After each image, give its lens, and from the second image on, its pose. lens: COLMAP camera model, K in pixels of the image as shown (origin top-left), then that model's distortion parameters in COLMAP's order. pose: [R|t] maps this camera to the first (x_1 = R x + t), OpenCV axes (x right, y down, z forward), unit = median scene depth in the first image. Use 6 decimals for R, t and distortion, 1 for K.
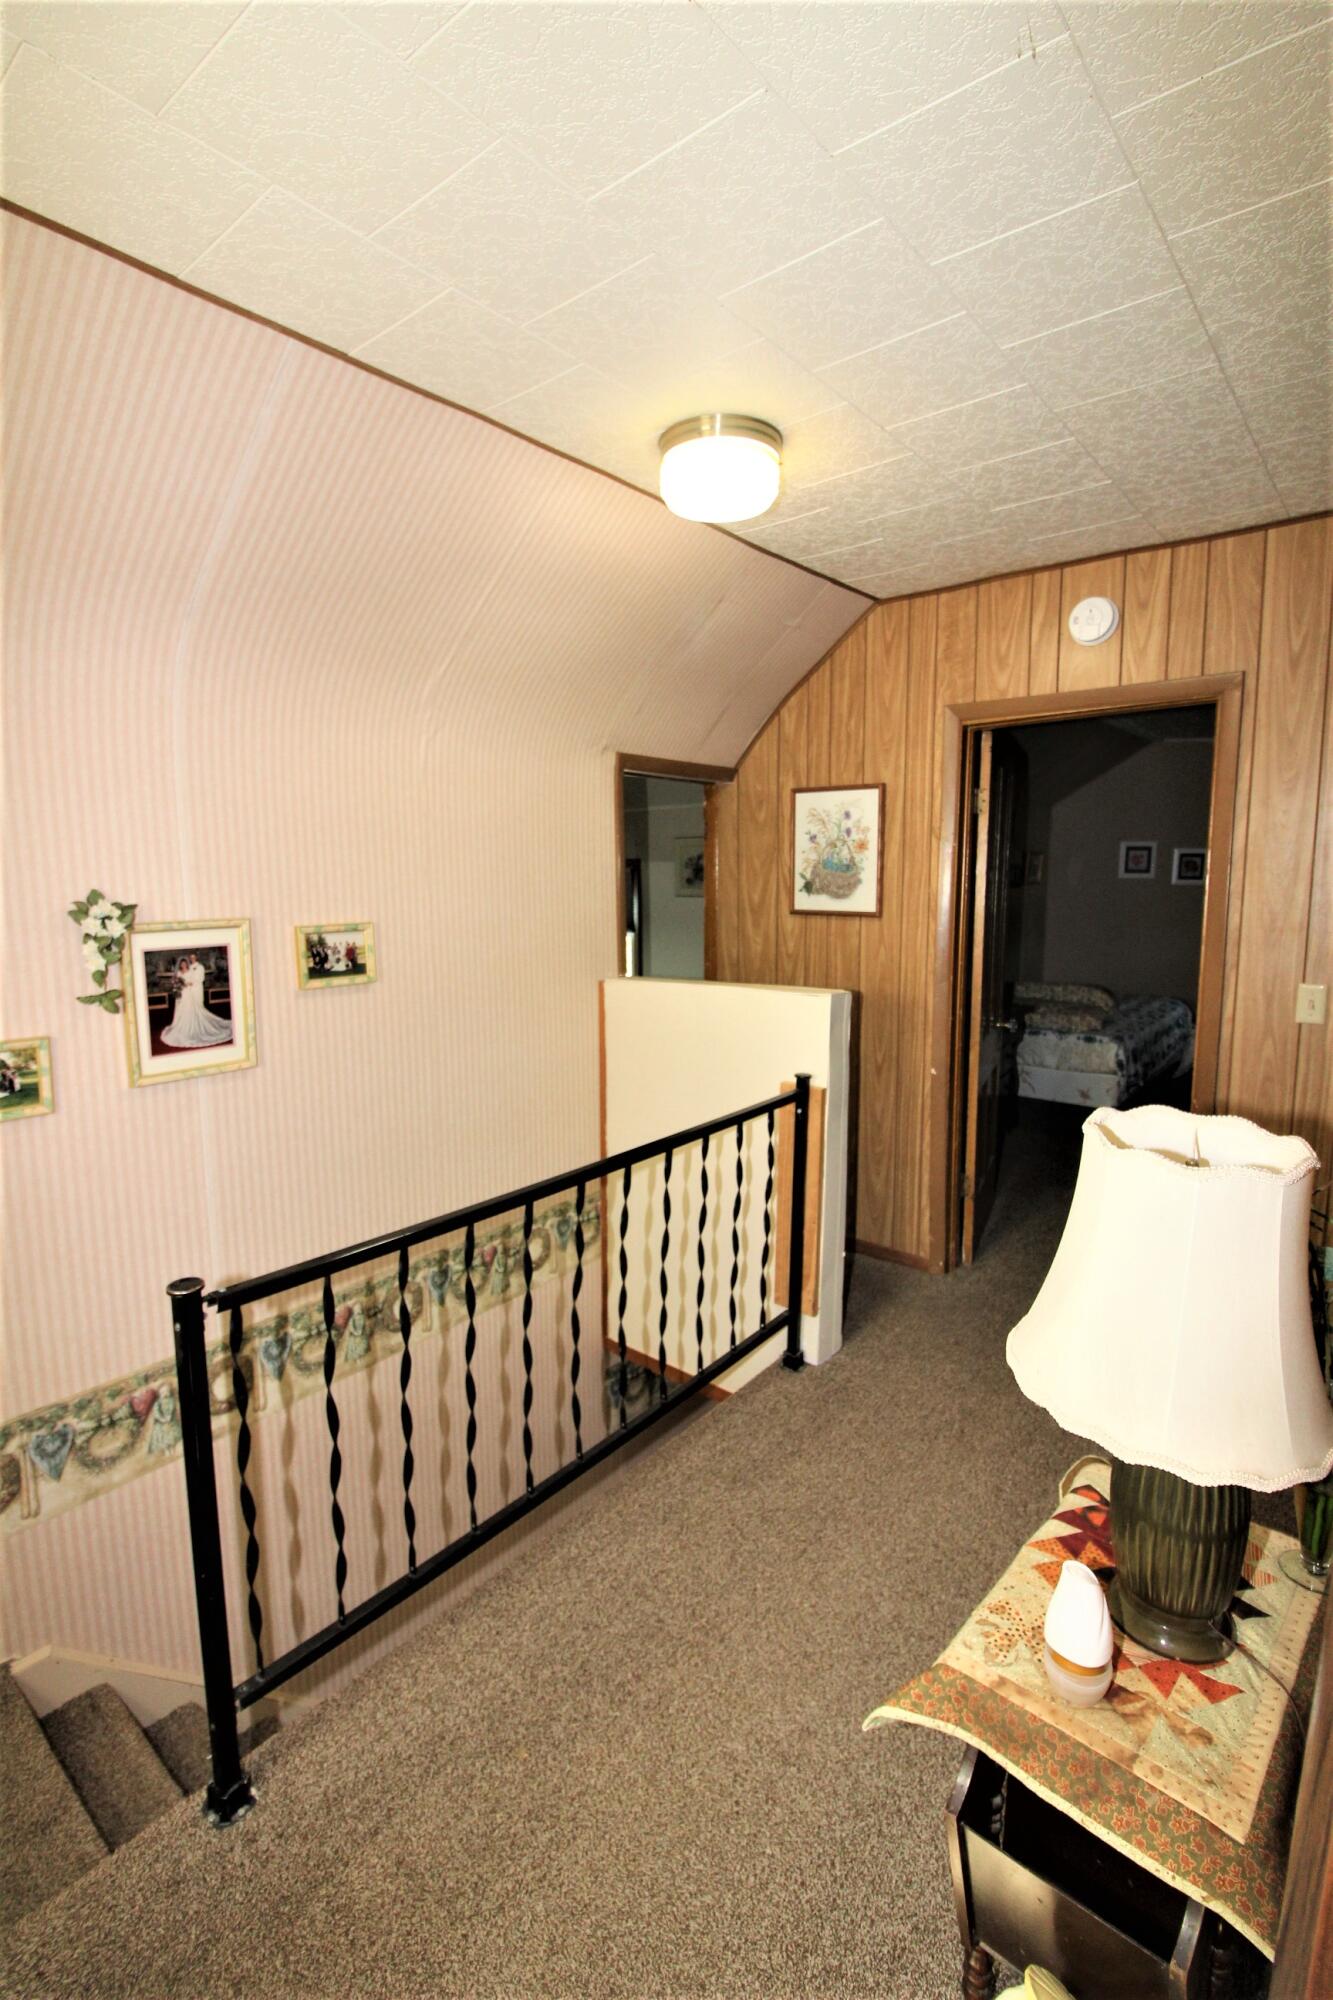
lens RADIAL K [[922.3, 0, 653.6], [0, 922.3, 991.7], [0, 0, 1]] dist [-0.000166, -0.013780]
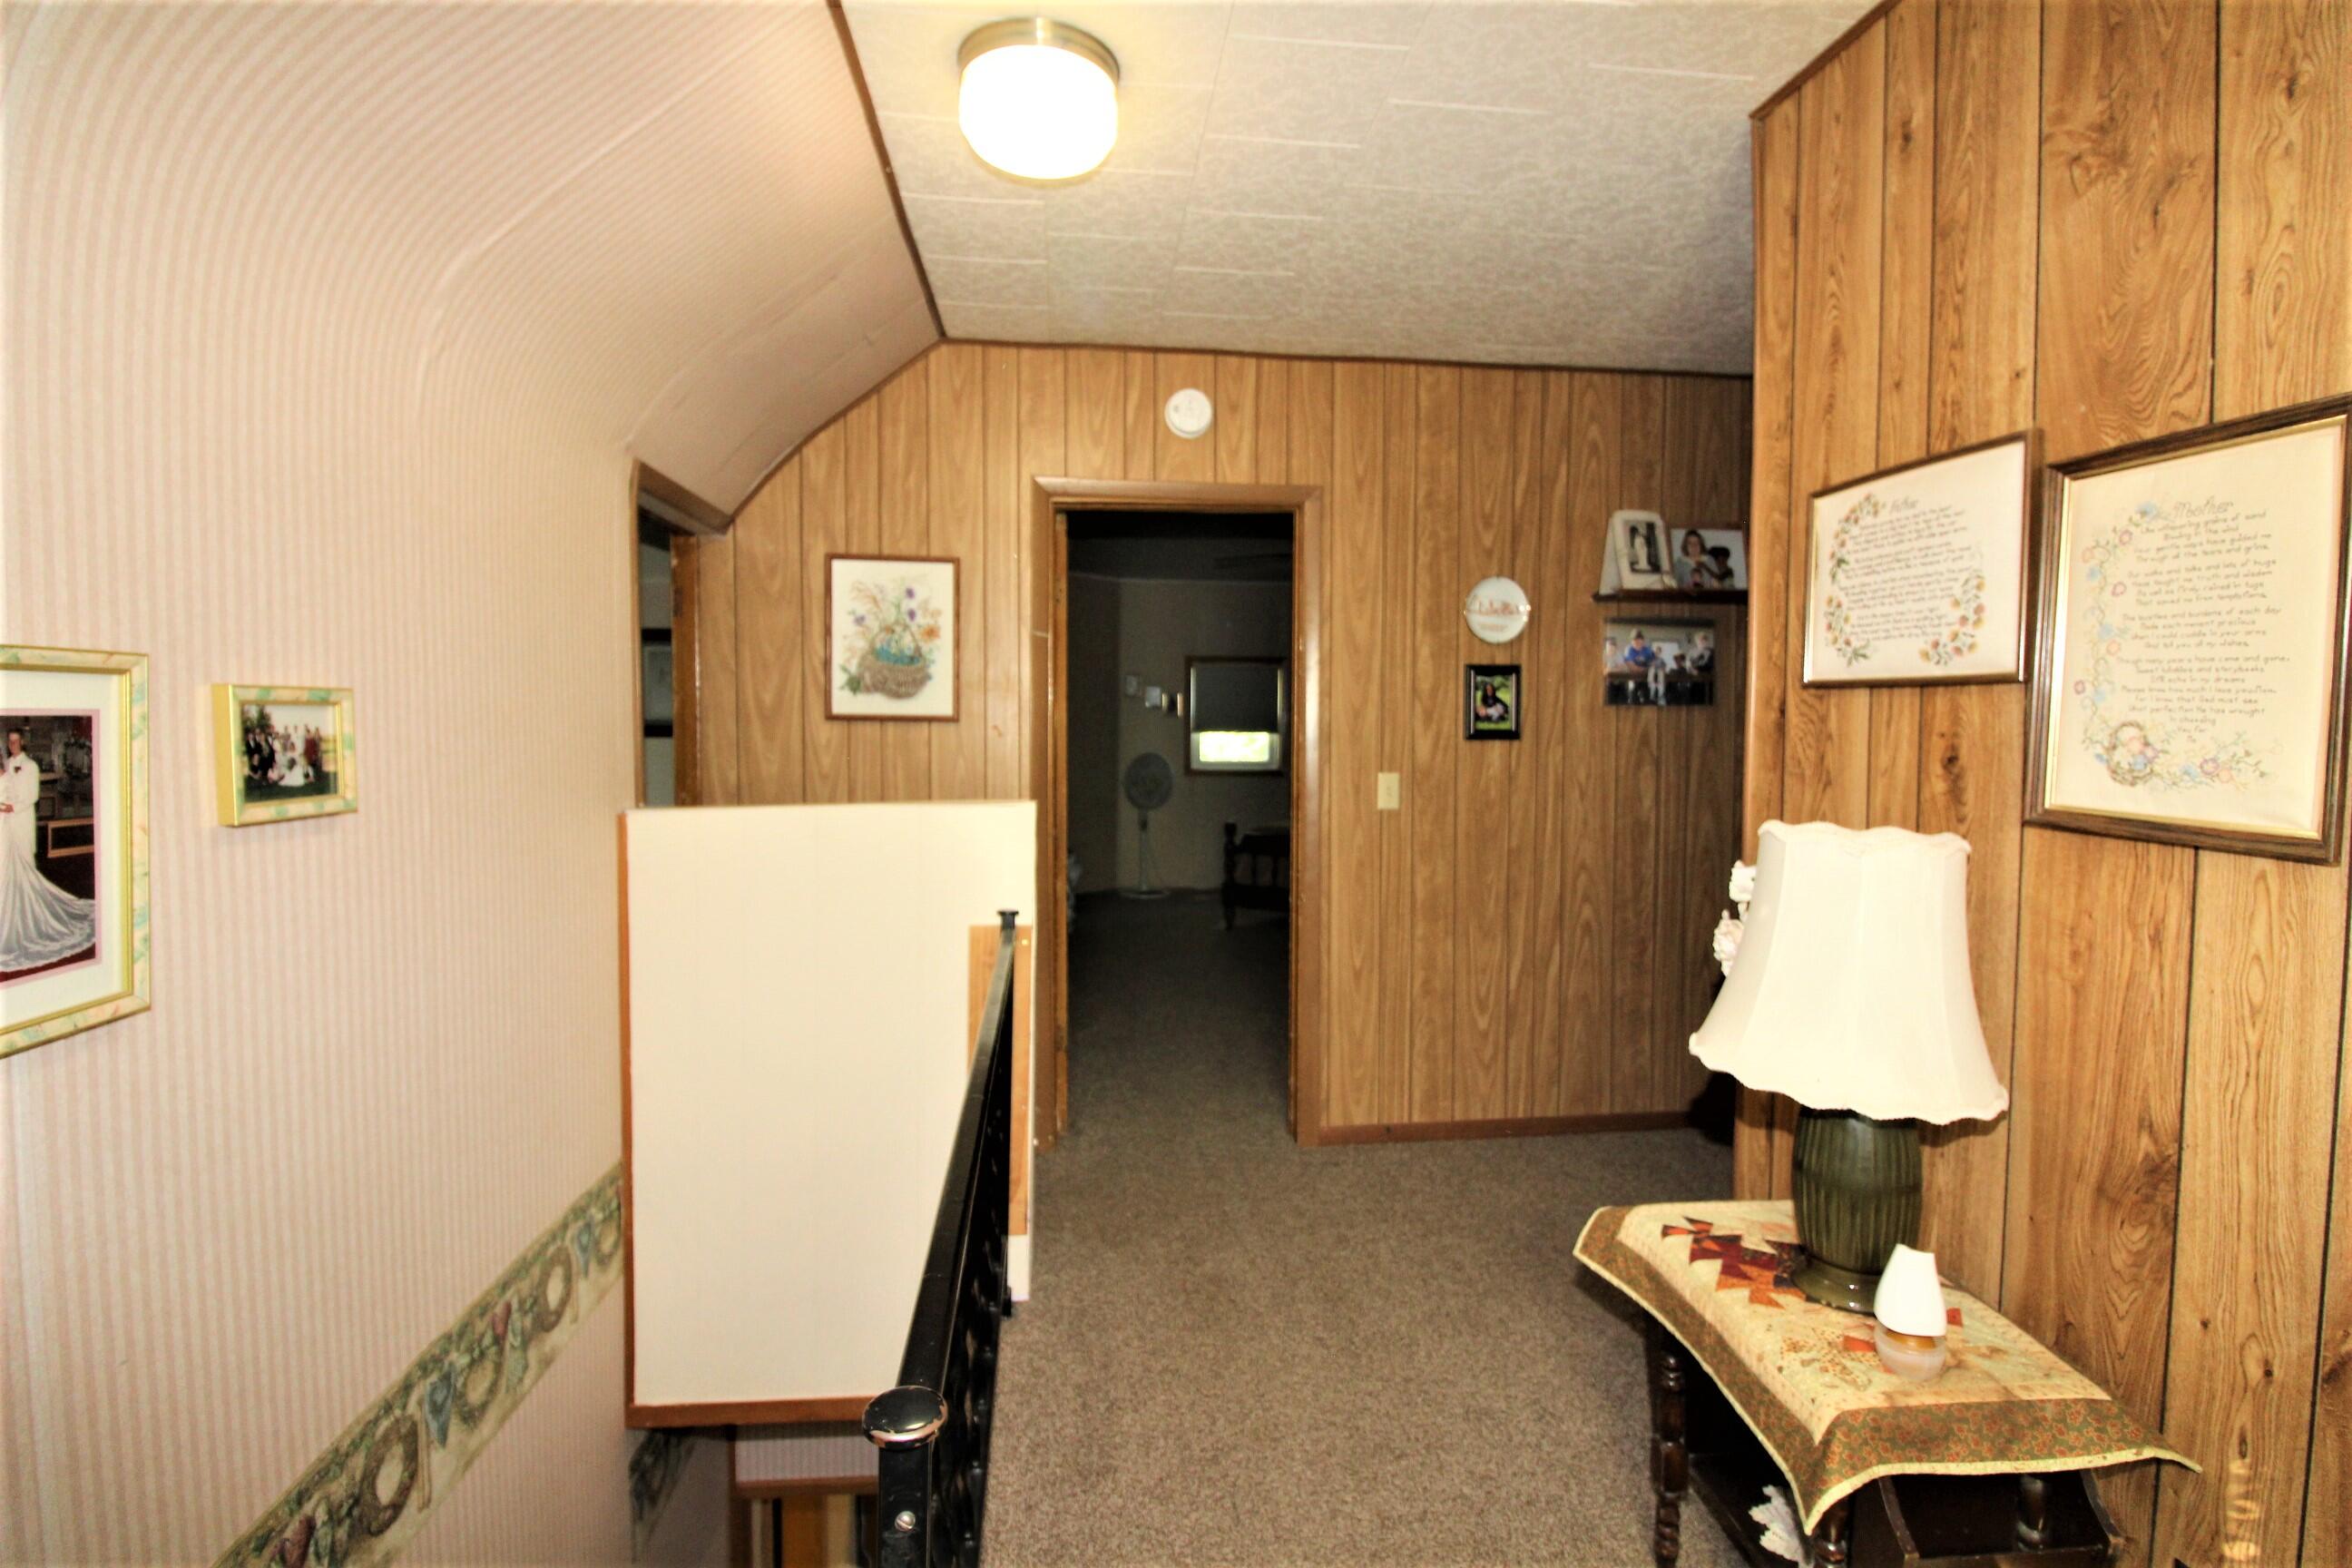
lens RADIAL K [[1084.7, 0, 1177.9], [0, 1084.7, 760.4], [0, 0, 1]] dist [-0.000166, -0.013780]
pose [[0.693646, -0.014652, 0.720167, -0.368593], [0.081831, 0.994924, -0.058575, 0.029144], [-0.715653, 0.099562, 0.691324, 0.256120]]
